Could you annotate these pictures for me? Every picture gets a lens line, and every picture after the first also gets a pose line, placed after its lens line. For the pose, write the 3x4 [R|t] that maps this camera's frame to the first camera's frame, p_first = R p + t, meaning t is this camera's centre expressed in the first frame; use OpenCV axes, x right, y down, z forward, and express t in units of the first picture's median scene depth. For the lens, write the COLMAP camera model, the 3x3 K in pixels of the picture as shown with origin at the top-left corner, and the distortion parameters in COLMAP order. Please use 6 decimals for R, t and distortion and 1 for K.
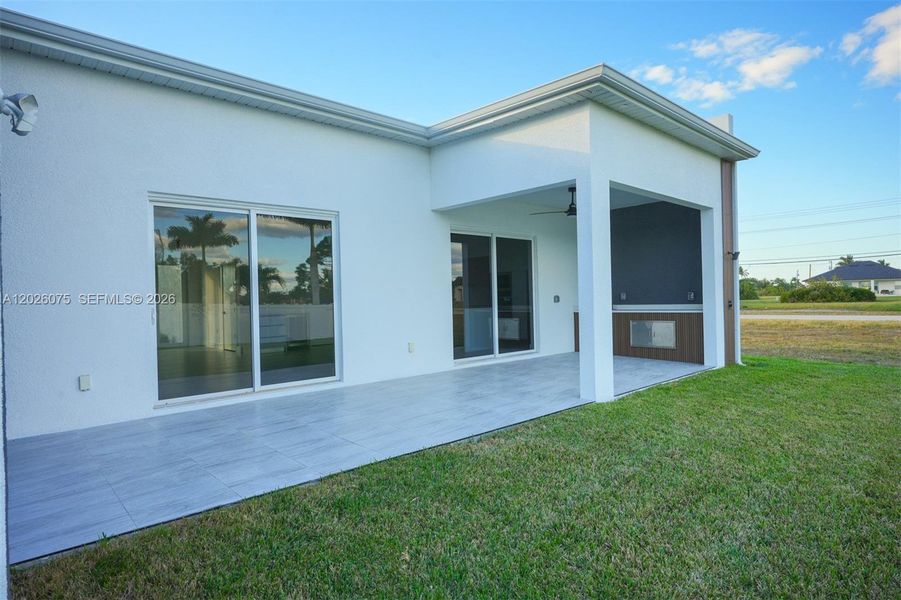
lens RADIAL K [[508.4, 0, 450.5], [0, 508.4, 300.0], [0, 0, 1]] dist [-0.001857, -0.000027]
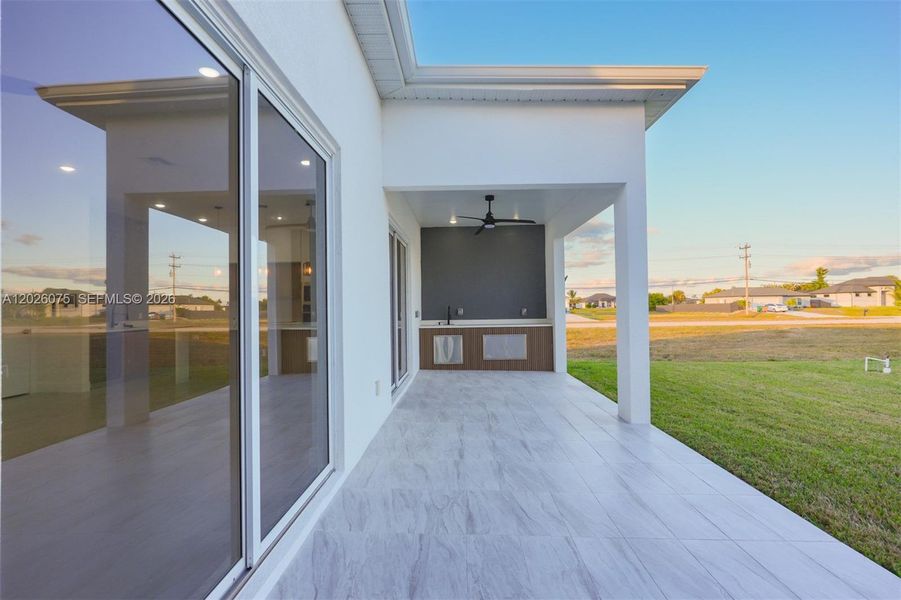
lens RADIAL K [[430.5, 0, 450.5], [0, 430.5, 300.0], [0, 0, 1]] dist [0.005826, 0.000512]
pose [[0.698717, 0.024709, 0.714971, -0.352485], [-0.000840, 0.999431, -0.033719, -0.001892], [-0.715398, 0.022960, 0.698340, 0.468274]]
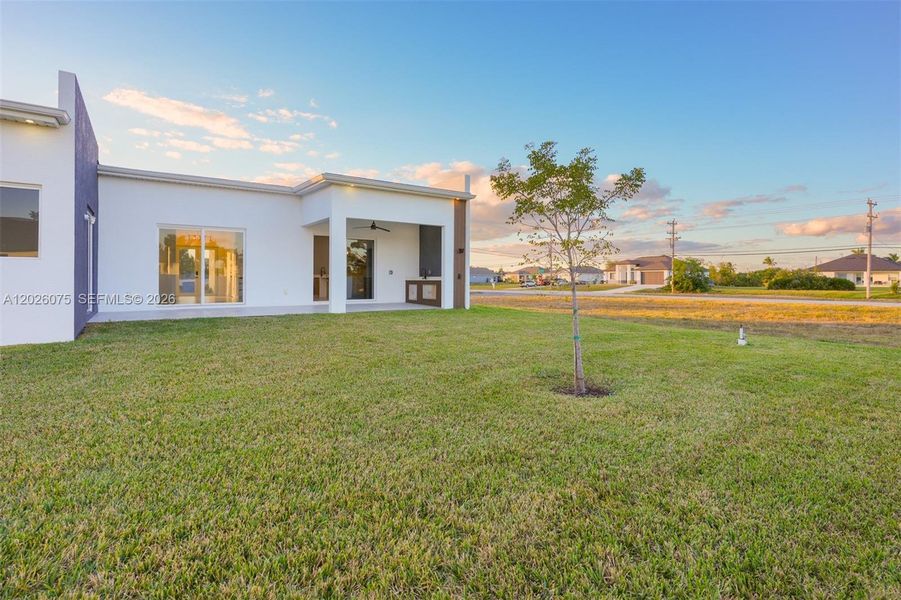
lens RADIAL K [[441.8, 0, 450.4], [0, 441.8, 280.1], [0, 0, 1]] dist [-0.009468, 0.000341]
pose [[0.990410, 0.026876, -0.135518, 0.726031], [-0.026929, 0.999636, 0.001444, 0.020056], [0.135507, 0.002219, 0.990774, -0.615479]]
